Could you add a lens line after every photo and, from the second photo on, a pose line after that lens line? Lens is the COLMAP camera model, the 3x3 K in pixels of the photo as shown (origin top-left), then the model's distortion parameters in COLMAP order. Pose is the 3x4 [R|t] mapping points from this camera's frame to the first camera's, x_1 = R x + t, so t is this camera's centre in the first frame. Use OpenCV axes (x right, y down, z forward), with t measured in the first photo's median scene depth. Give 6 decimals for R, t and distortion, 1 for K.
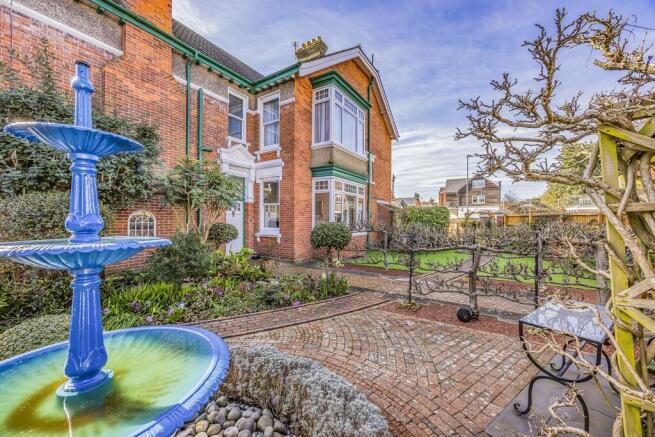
lens RADIAL K [[254.2, 0, 327.7], [0, 254.2, 218.7], [0, 0, 1]] dist [0.000451, -0.000481]
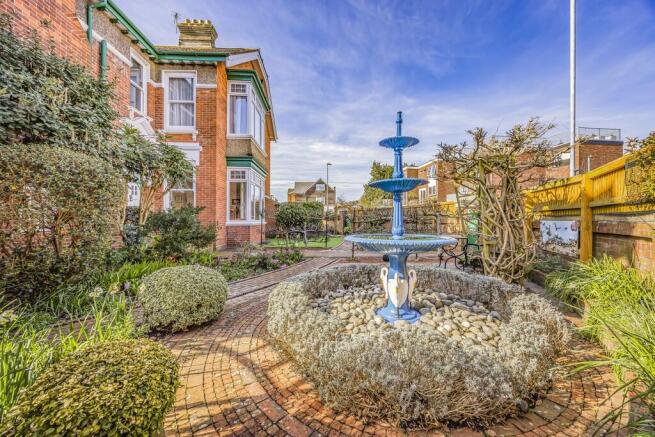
lens RADIAL K [[254.2, 0, 328.1], [0, 254.2, 218.9], [0, 0, 1]] dist [0.000451, -0.000481]
pose [[0.814076, 0.001610, 0.580756, -0.326783], [-0.002799, 0.999995, 0.001152, 0.047797], [-0.580751, -0.002563, 0.814077, -0.069621]]
